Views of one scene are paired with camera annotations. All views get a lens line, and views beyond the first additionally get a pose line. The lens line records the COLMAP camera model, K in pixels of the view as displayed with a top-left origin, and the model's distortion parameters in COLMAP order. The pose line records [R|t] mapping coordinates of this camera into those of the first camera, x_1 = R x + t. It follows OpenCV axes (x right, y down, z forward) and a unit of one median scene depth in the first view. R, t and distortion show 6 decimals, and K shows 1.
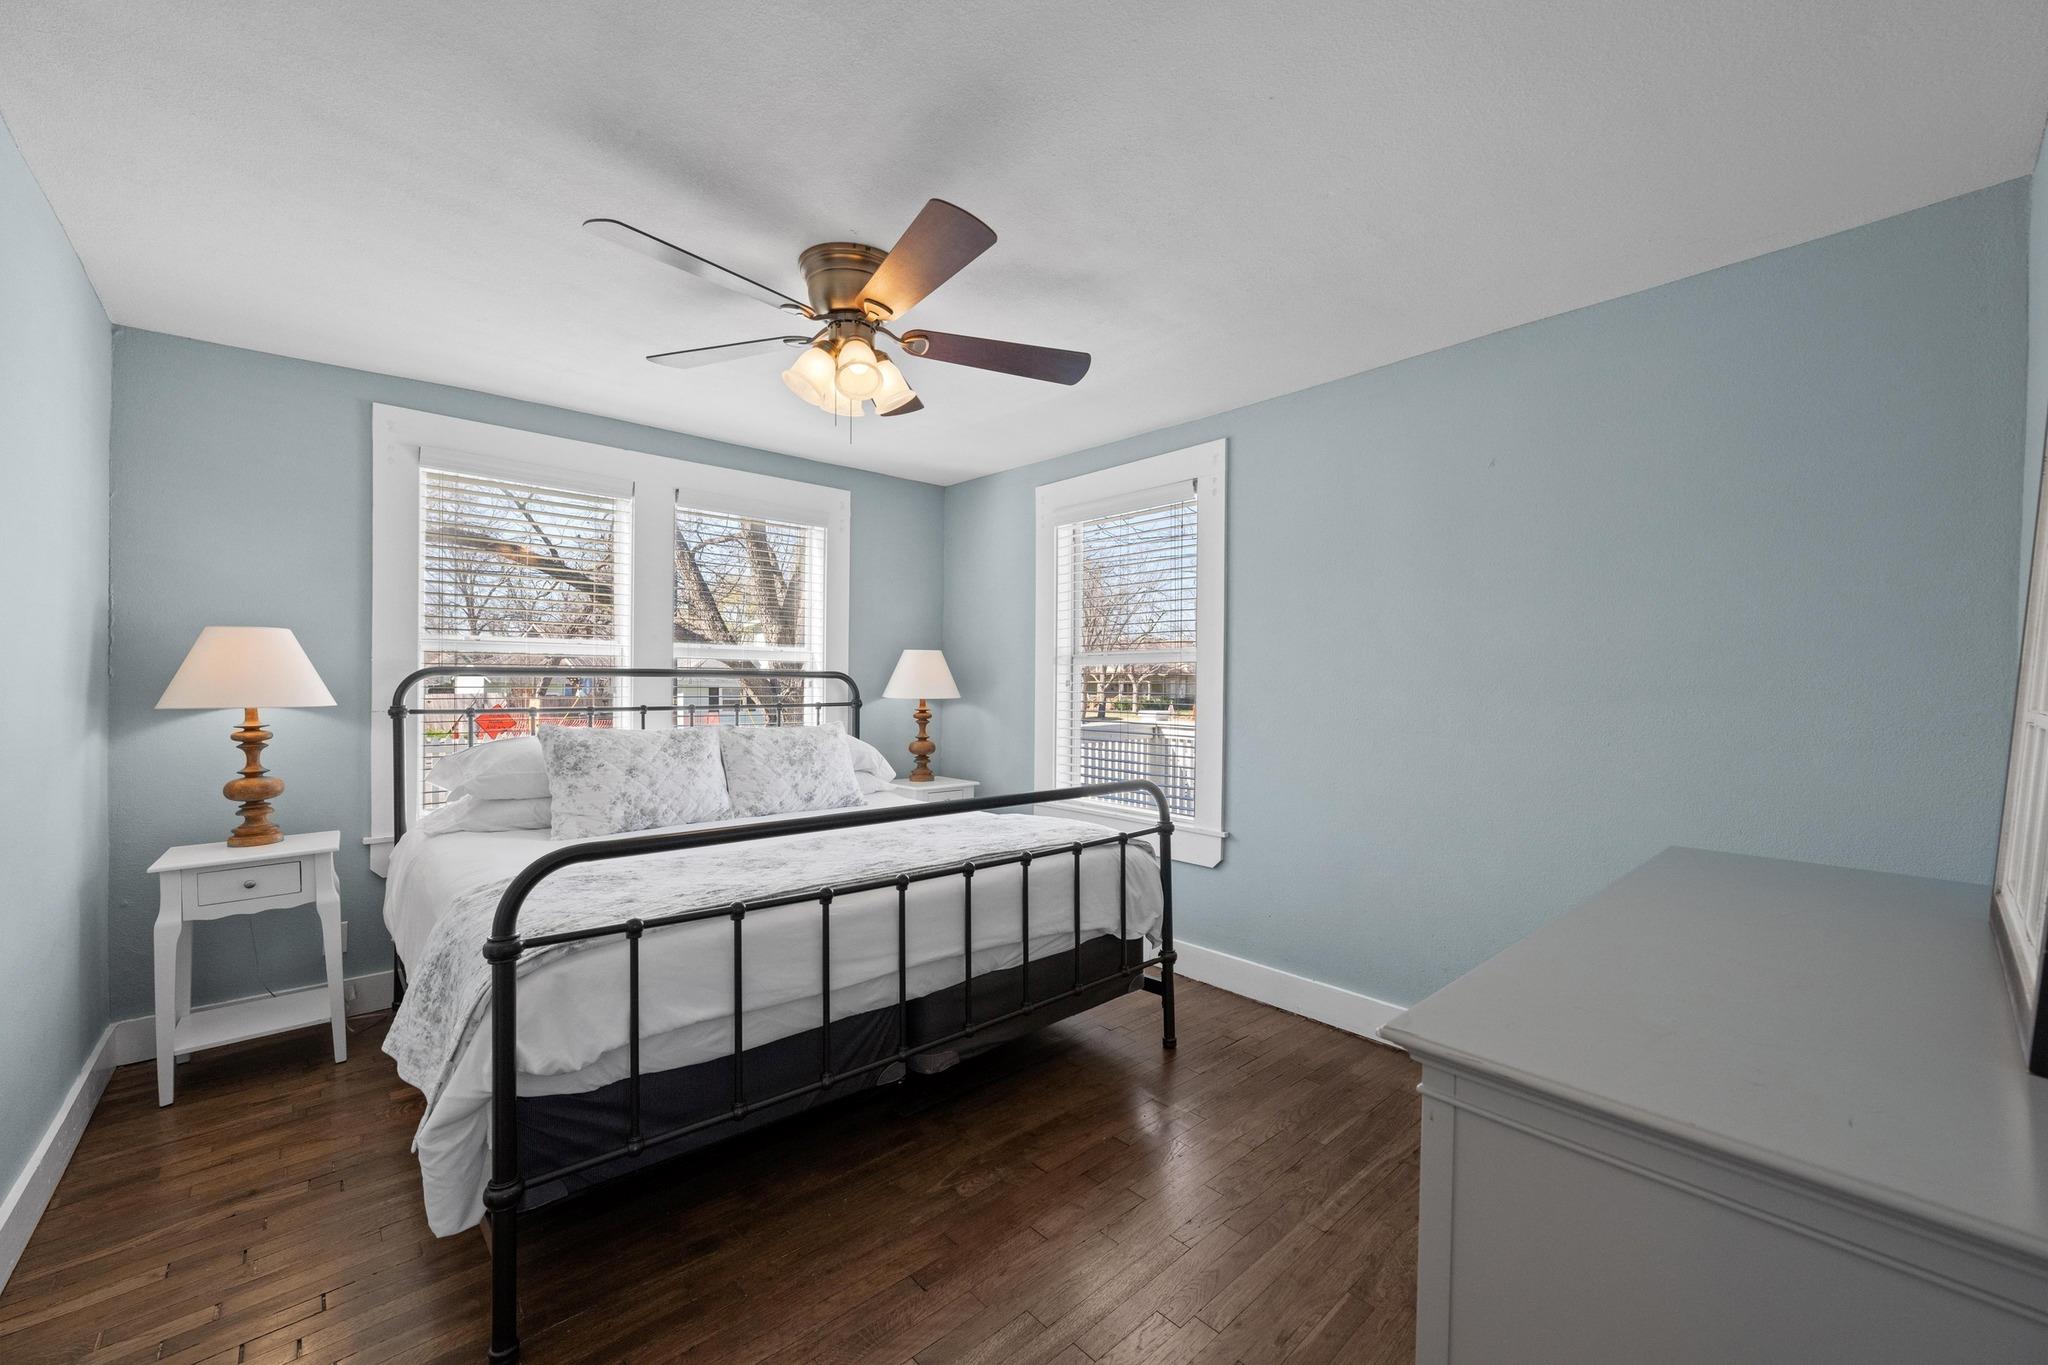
lens RADIAL K [[814.6, 0, 1032.2], [0, 814.6, 693.8], [0, 0, 1]] dist [0.003330, -0.000591]
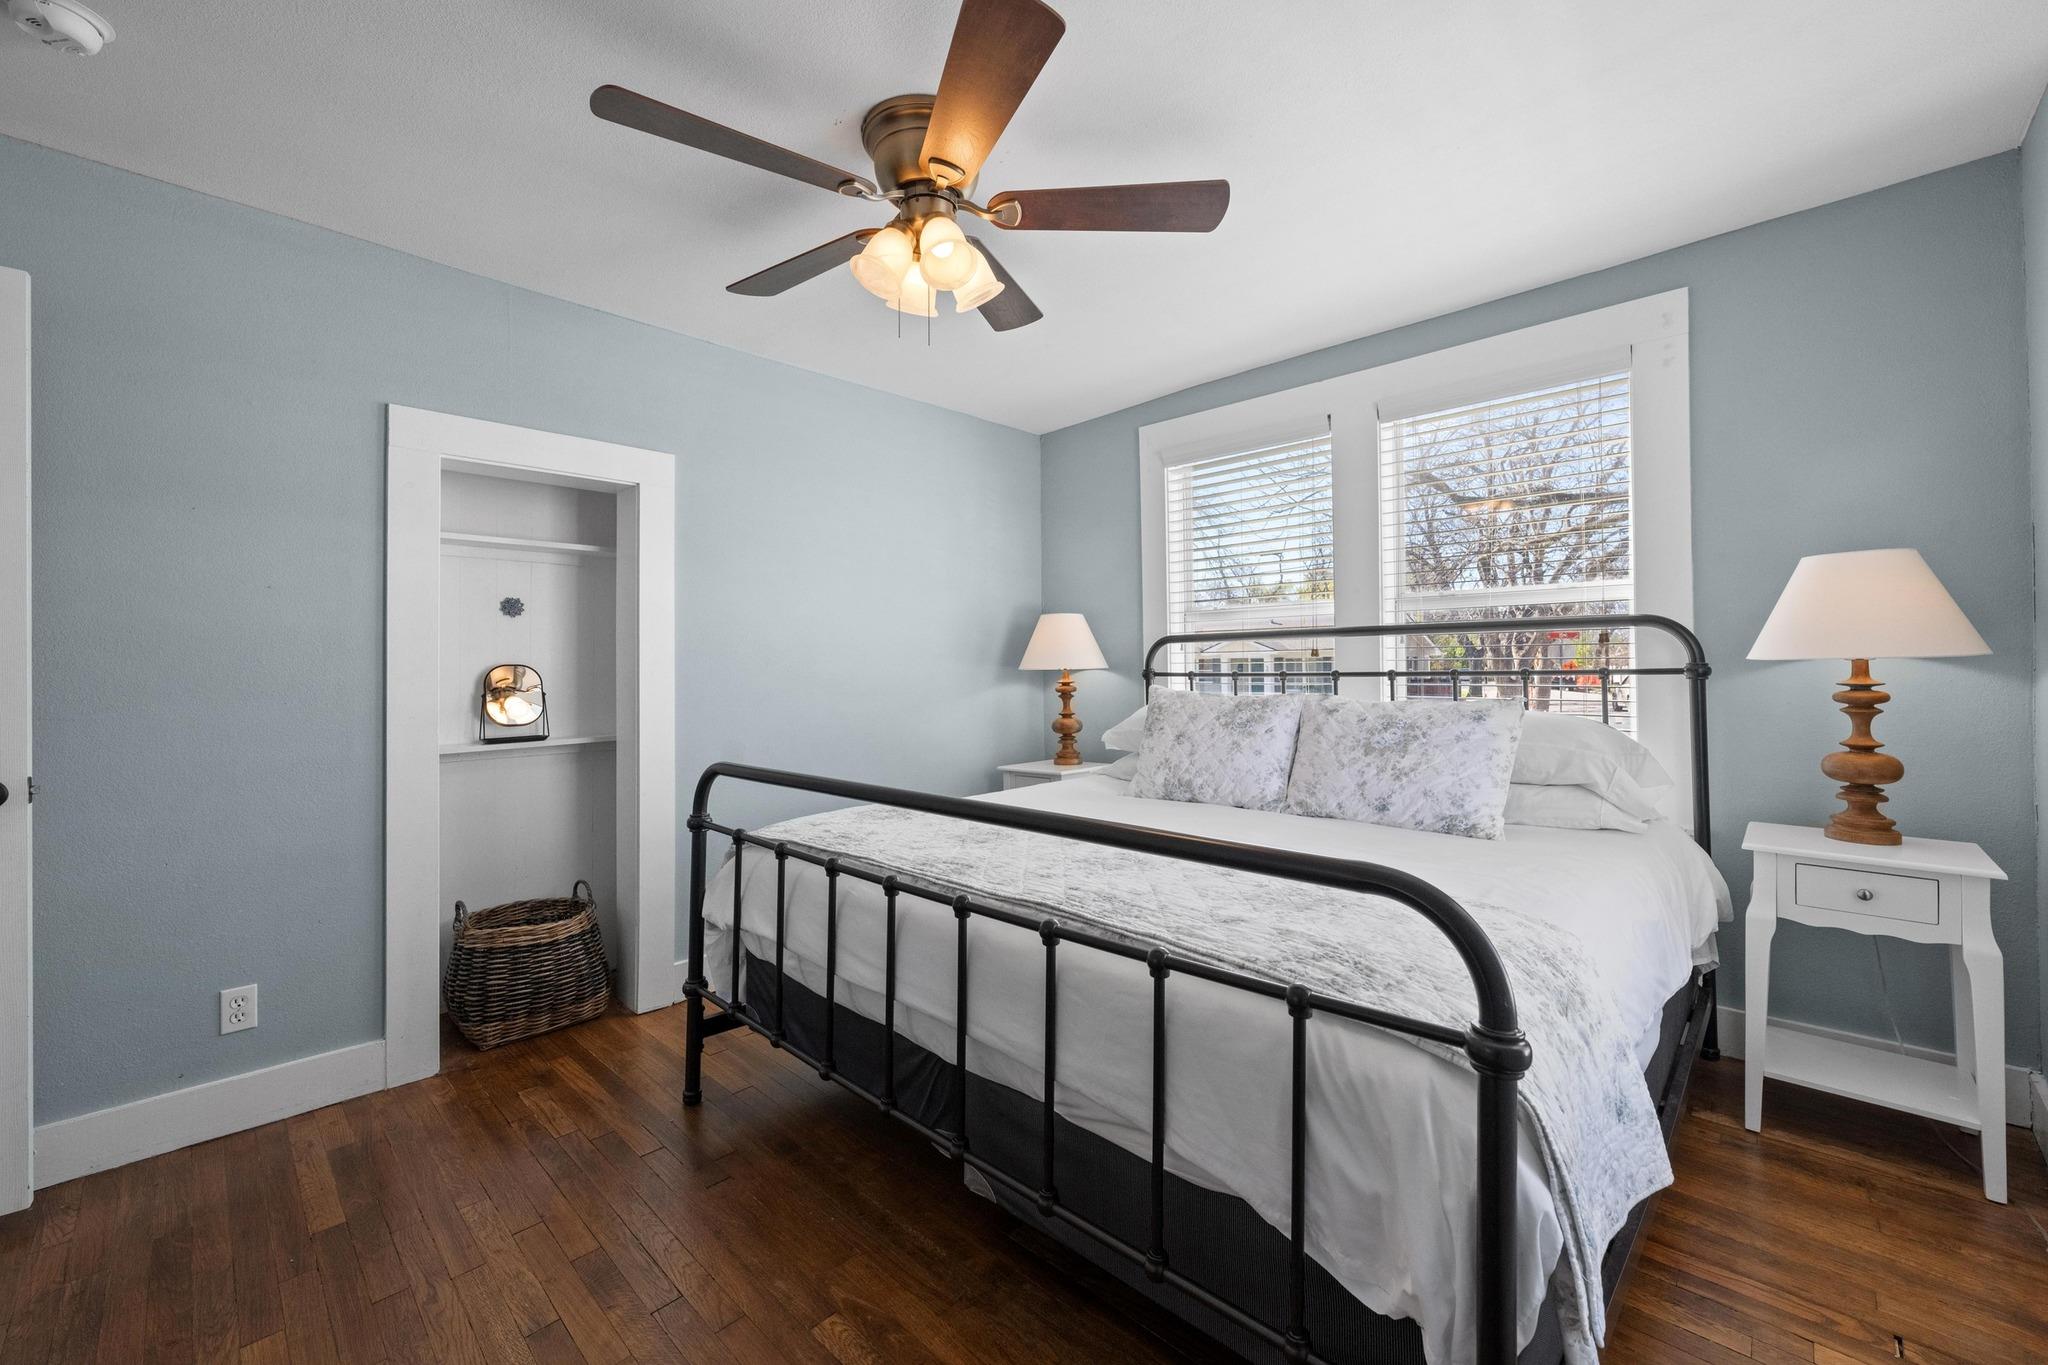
lens RADIAL K [[814.6, 0, 1016.0], [0, 814.6, 661.9], [0, 0, 1]] dist [0.003330, -0.000591]
pose [[0.057563, -0.011633, -0.998274, 0.422822], [0.000405, 0.999932, -0.011629, 0.017668], [0.998342, 0.000265, 0.057564, 0.722563]]
